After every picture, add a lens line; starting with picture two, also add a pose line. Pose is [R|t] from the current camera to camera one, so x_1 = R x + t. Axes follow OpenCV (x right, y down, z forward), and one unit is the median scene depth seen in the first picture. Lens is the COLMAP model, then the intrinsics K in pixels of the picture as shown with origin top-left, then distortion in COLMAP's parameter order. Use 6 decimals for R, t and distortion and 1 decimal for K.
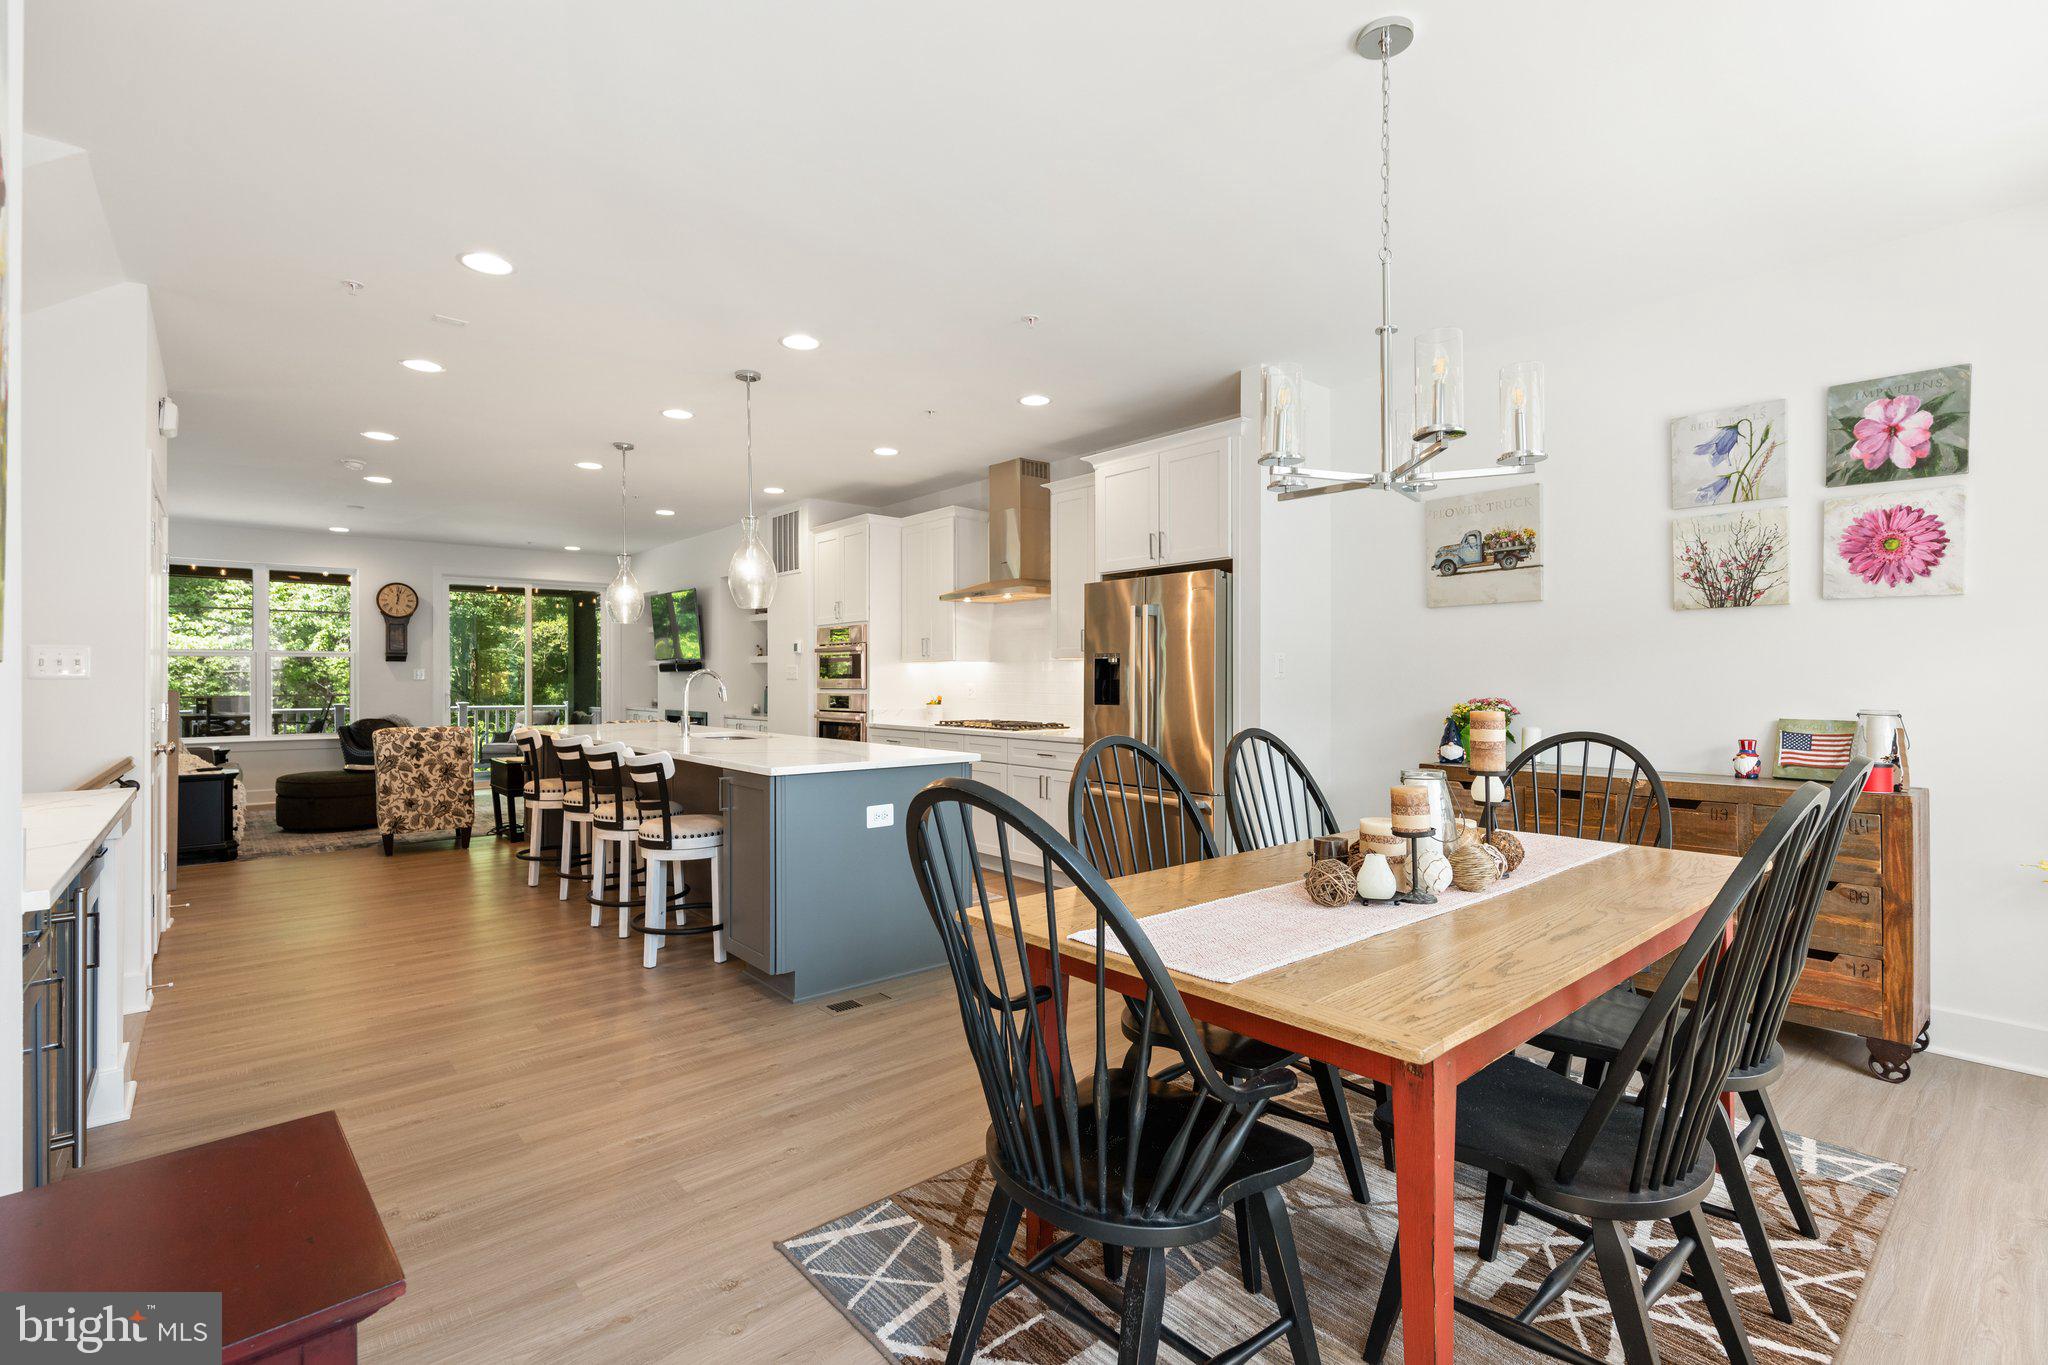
lens RADIAL K [[956.8, 0, 1036.8], [0, 956.8, 670.2], [0, 0, 1]] dist [-0.000754, 0.000459]
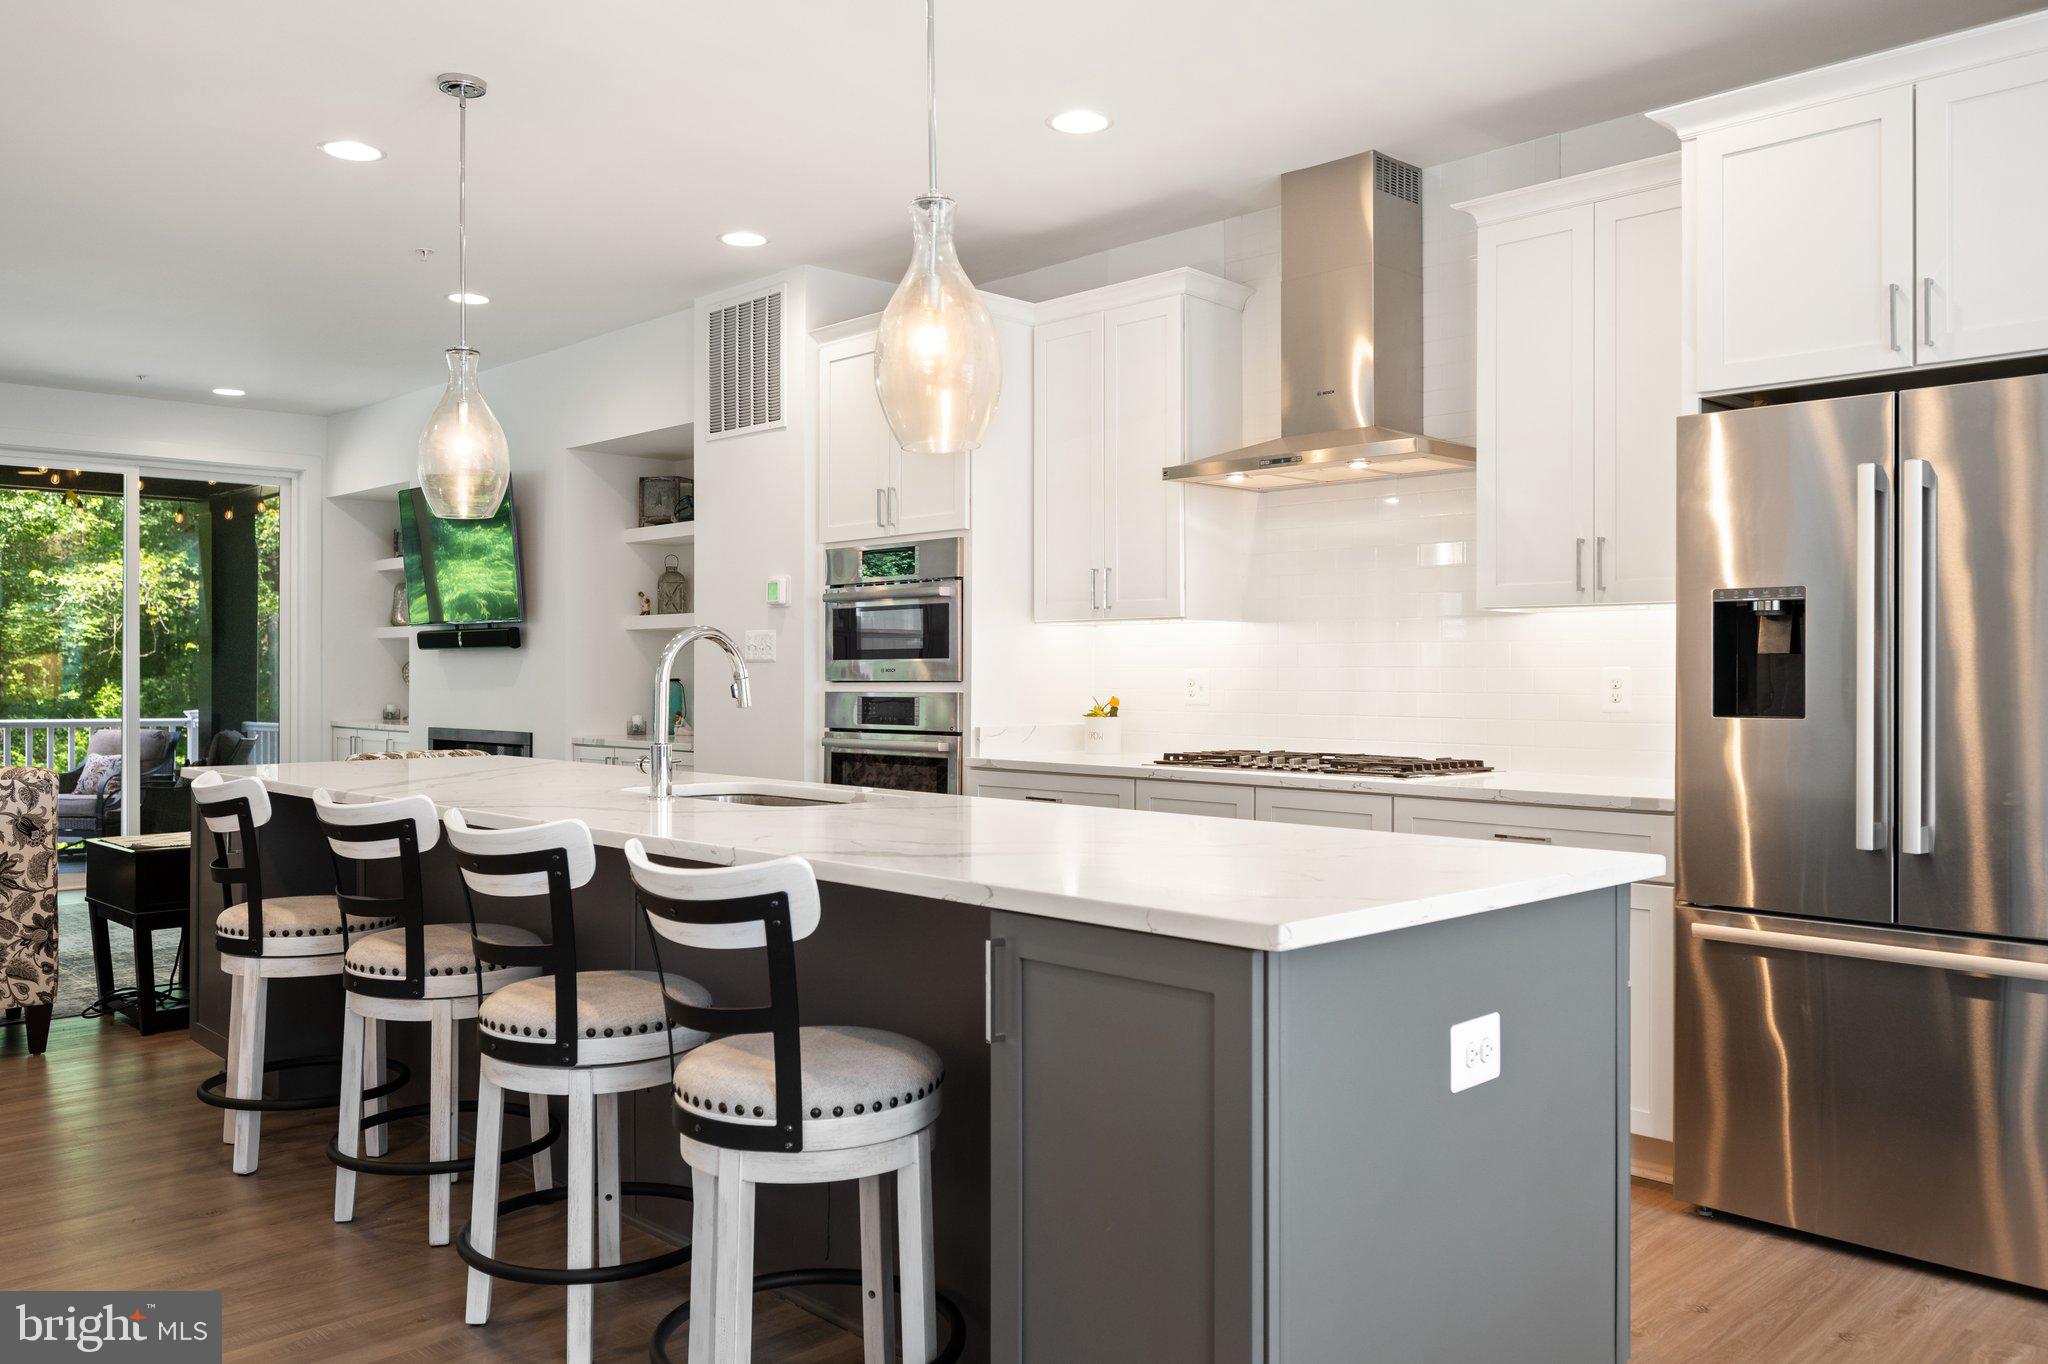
lens RADIAL K [[1591.7, 0, 1038.8], [0, 1591.7, 664.3], [0, 0, 1]] dist [-0.002940, 0.004119]
pose [[0.997804, 0.002798, 0.066177, -0.194809], [-0.002926, 0.999994, 0.001839, 0.010104], [-0.066171, -0.002028, 0.997806, 0.257403]]
